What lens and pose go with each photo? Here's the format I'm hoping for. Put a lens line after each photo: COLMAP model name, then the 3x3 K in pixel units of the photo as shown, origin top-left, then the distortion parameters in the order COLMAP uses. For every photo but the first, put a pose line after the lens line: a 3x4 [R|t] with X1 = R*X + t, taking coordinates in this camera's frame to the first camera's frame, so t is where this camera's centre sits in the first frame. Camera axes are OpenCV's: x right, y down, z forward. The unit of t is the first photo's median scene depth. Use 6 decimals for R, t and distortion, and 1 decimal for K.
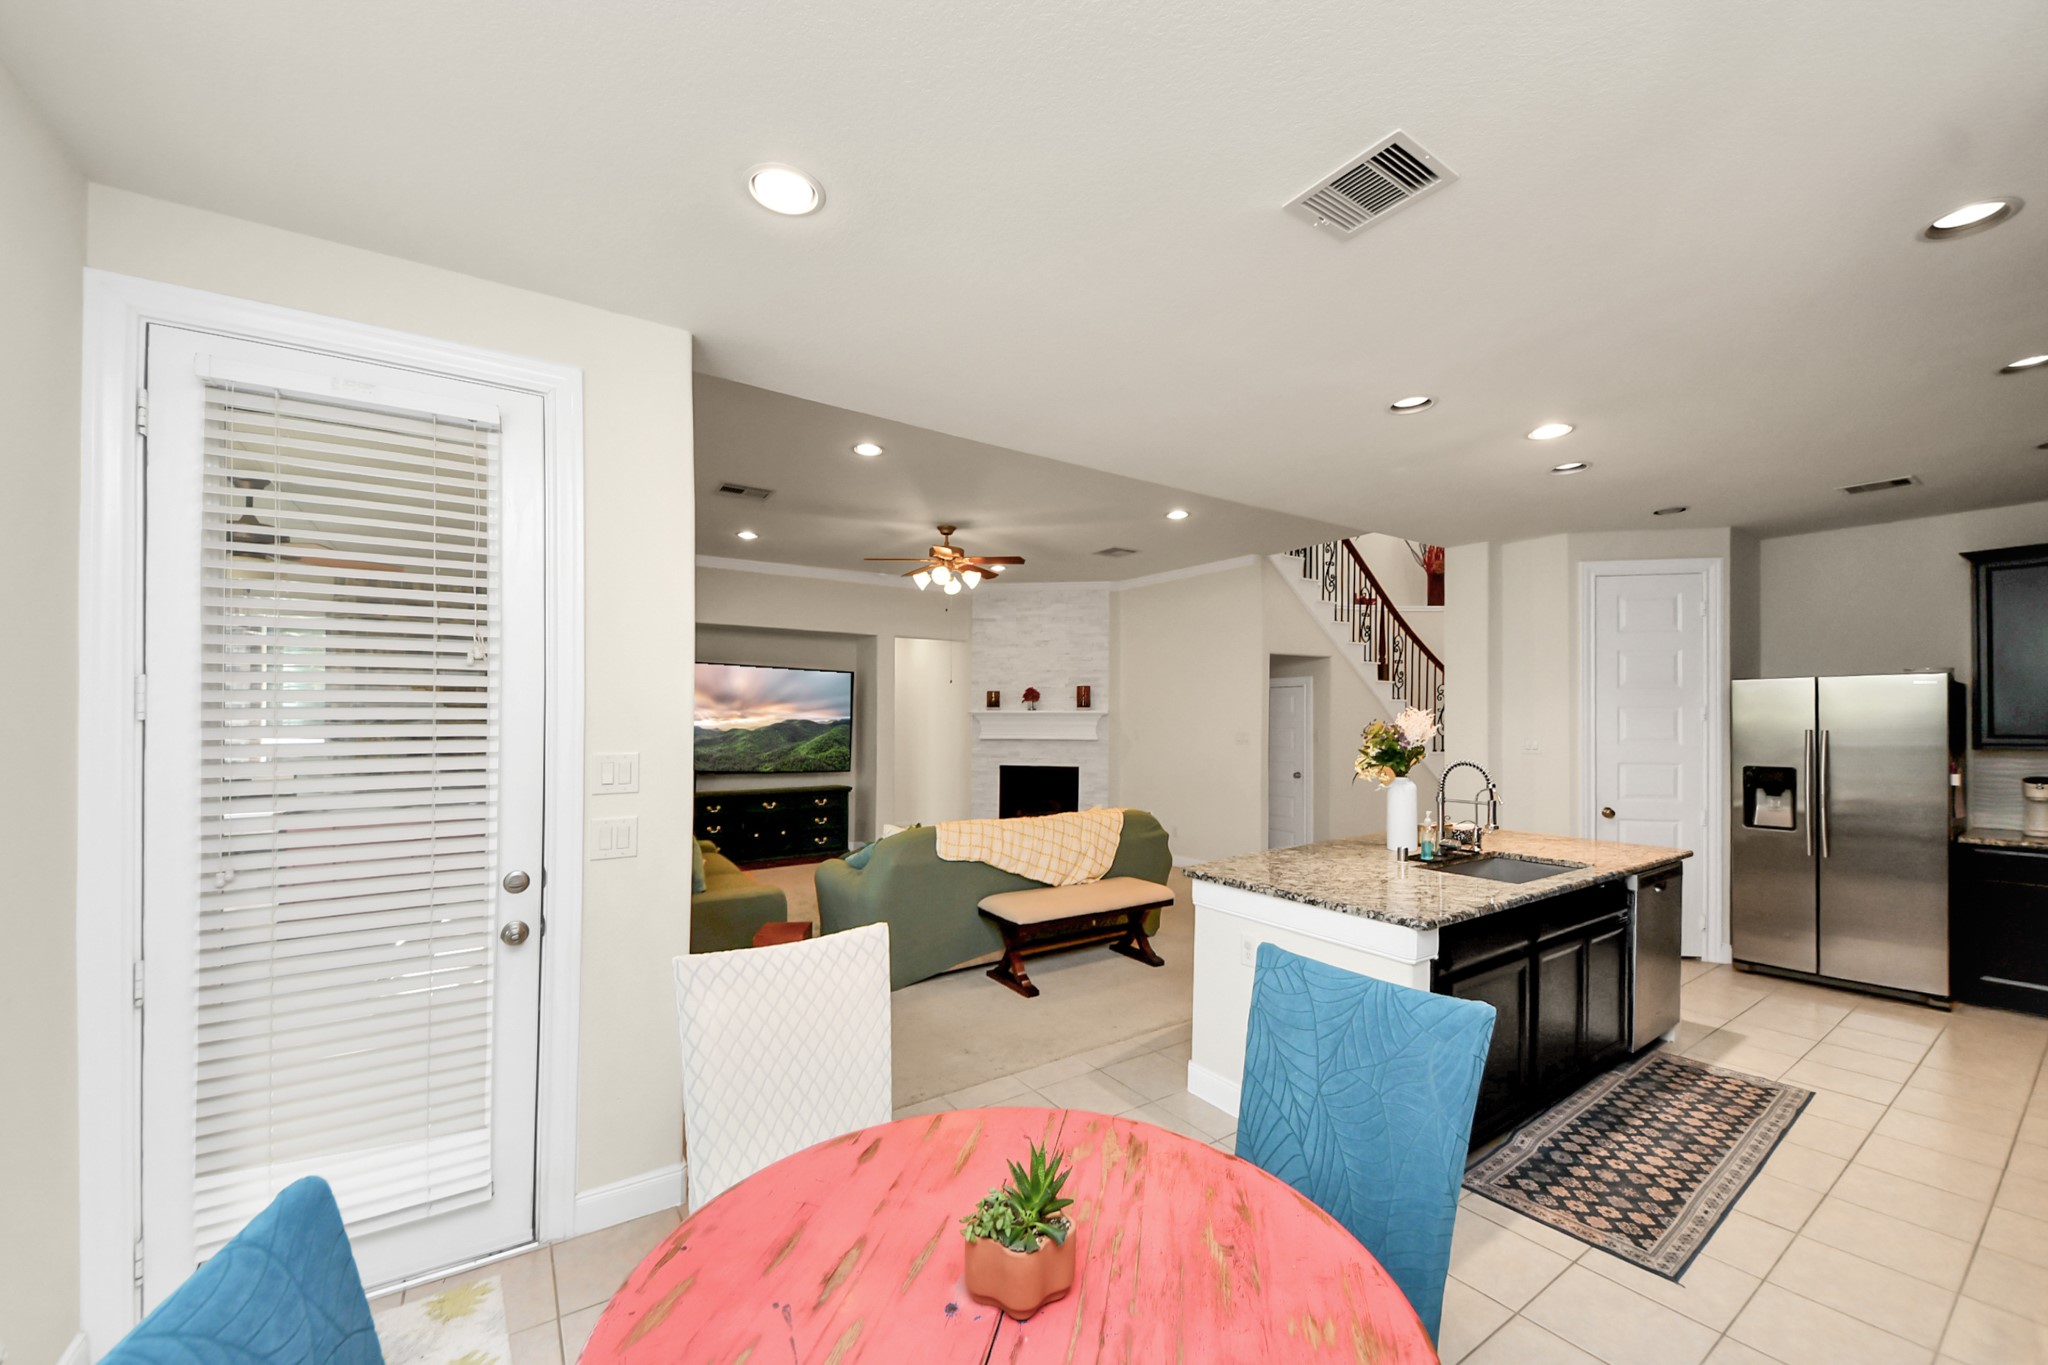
lens RADIAL K [[788.3, 0, 991.0], [0, 788.3, 708.3], [0, 0, 1]] dist [-0.032691, -0.000441]
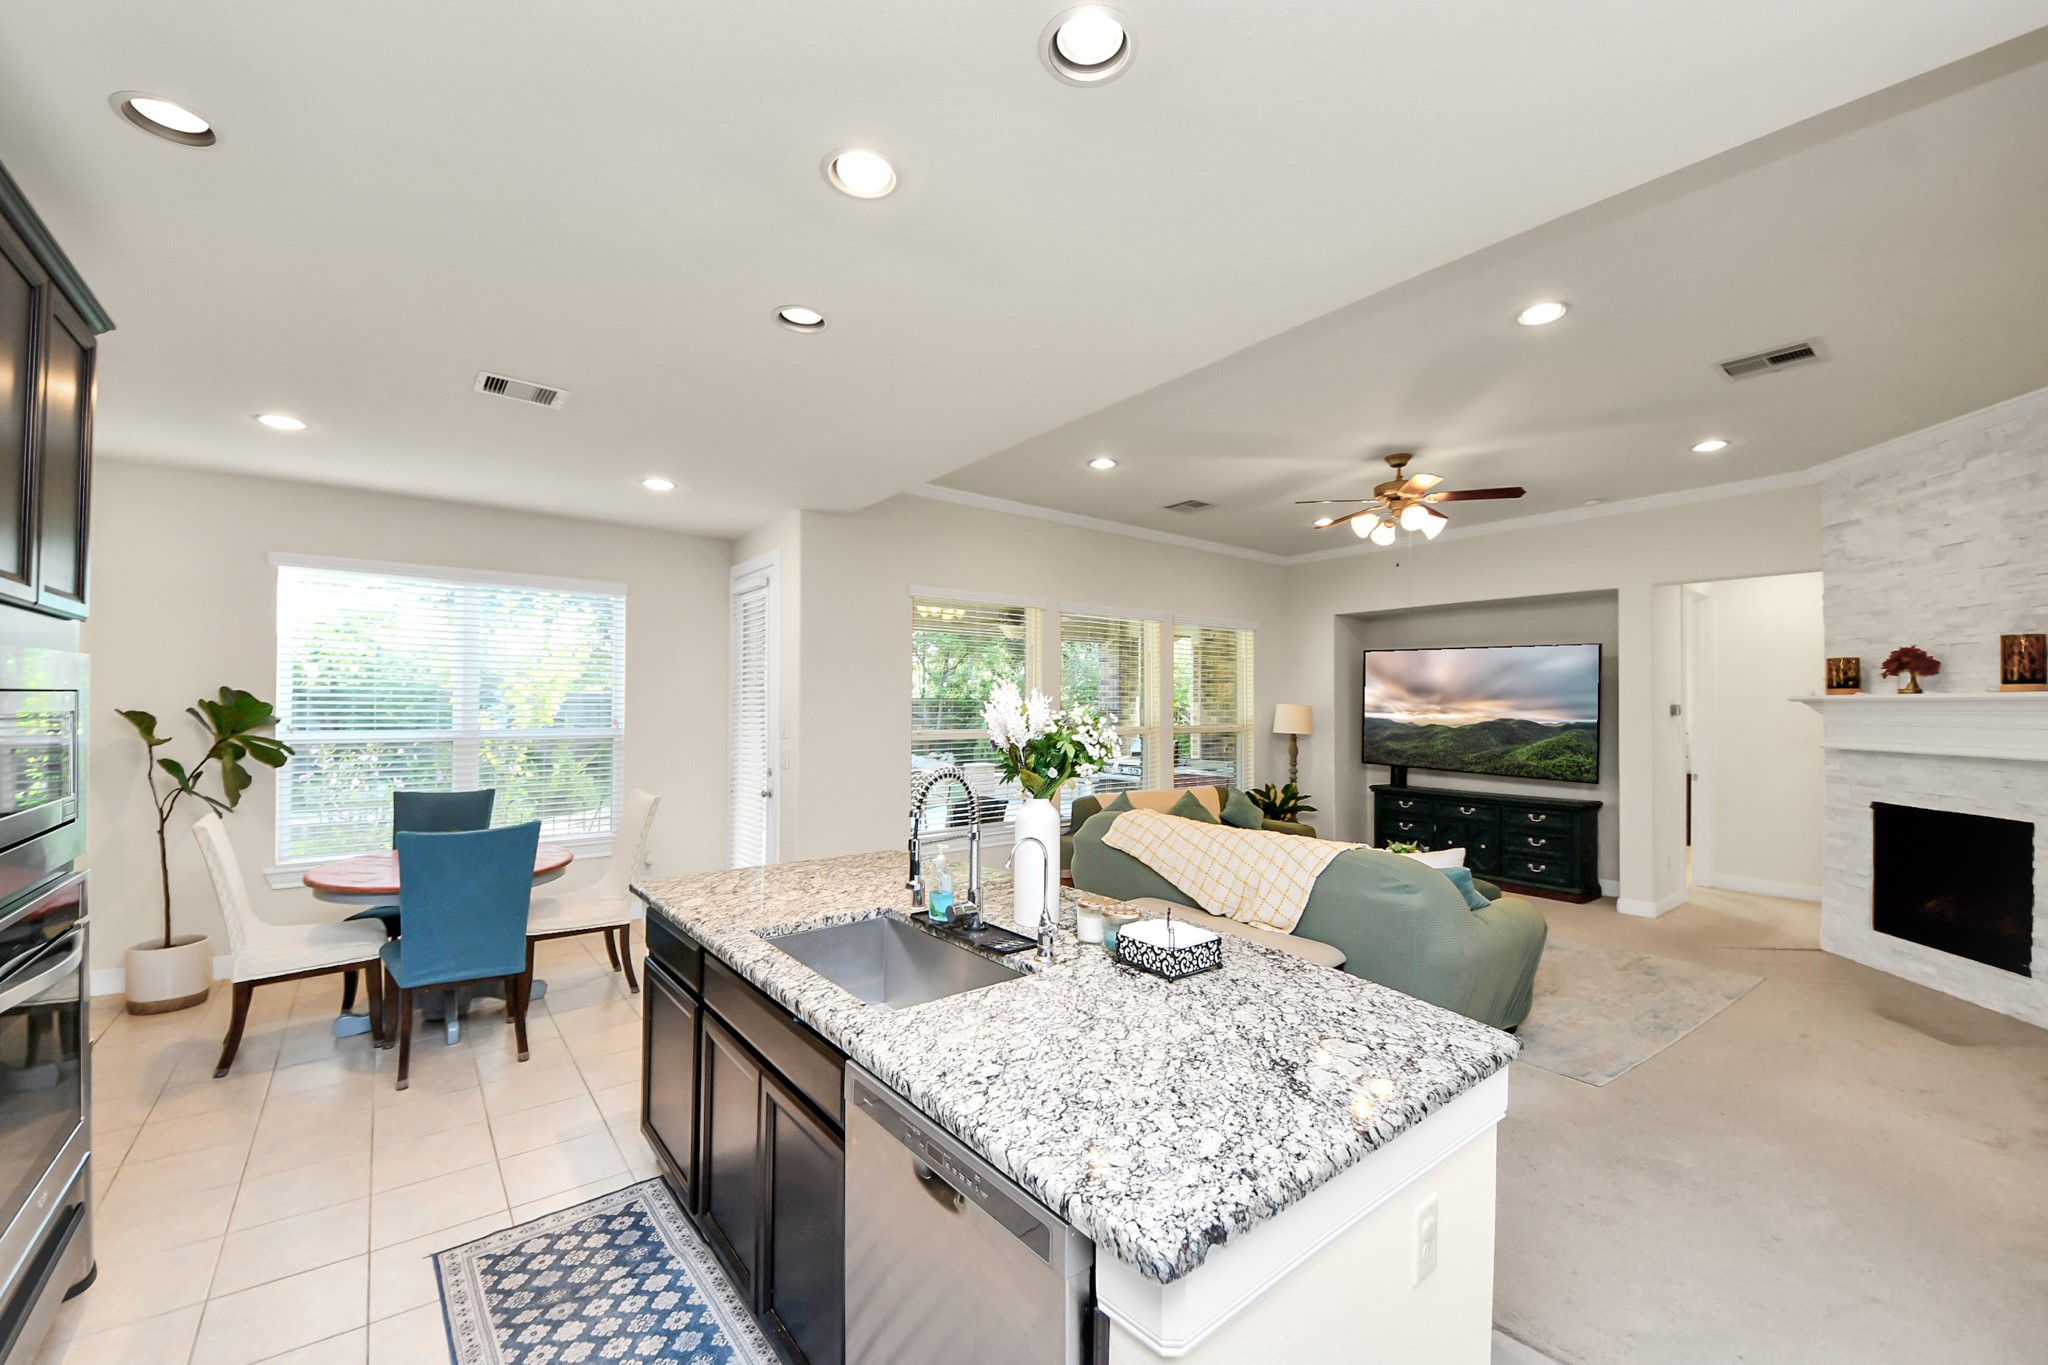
lens RADIAL K [[843.0, 0, 1031.2], [0, 843.0, 695.2], [0, 0, 1]] dist [0.010613, -0.008794]
pose [[0.095032, -0.011278, -0.995410, 1.043045], [0.006549, 0.999921, -0.010704, 0.011059], [0.995453, -0.005502, 0.095098, 0.831234]]
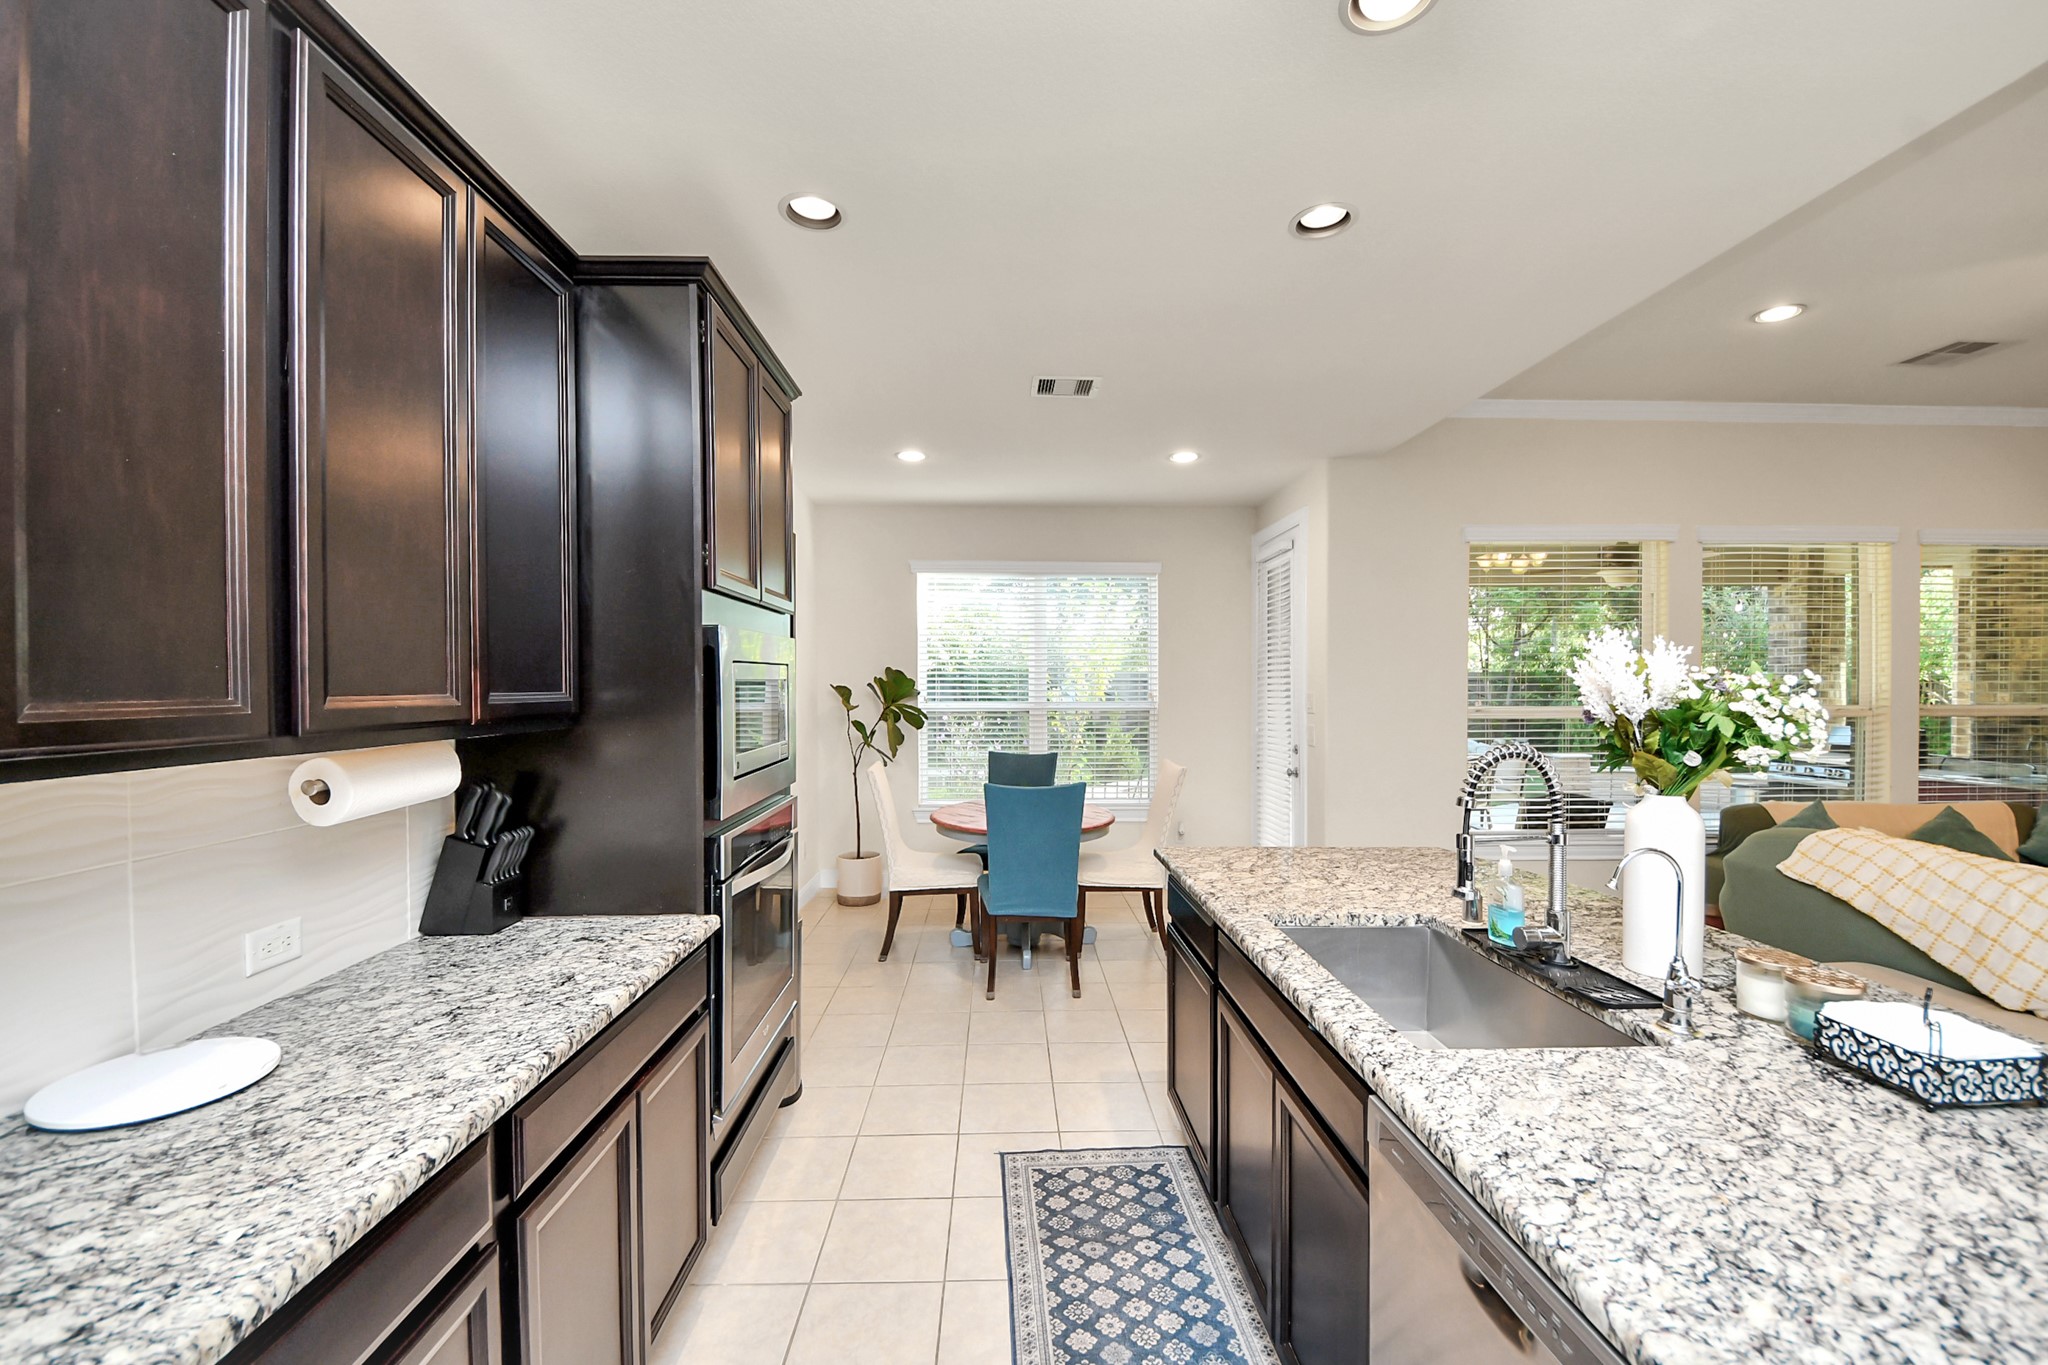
lens RADIAL K [[843.0, 0, 1022.9], [0, 843.0, 687.9], [0, 0, 1]] dist [0.010613, -0.008794]
pose [[-0.513645, 0.000989, -0.858002, 0.986701], [0.005806, 0.999980, -0.002324, 0.020676], [0.857983, -0.006175, -0.513640, 0.834706]]
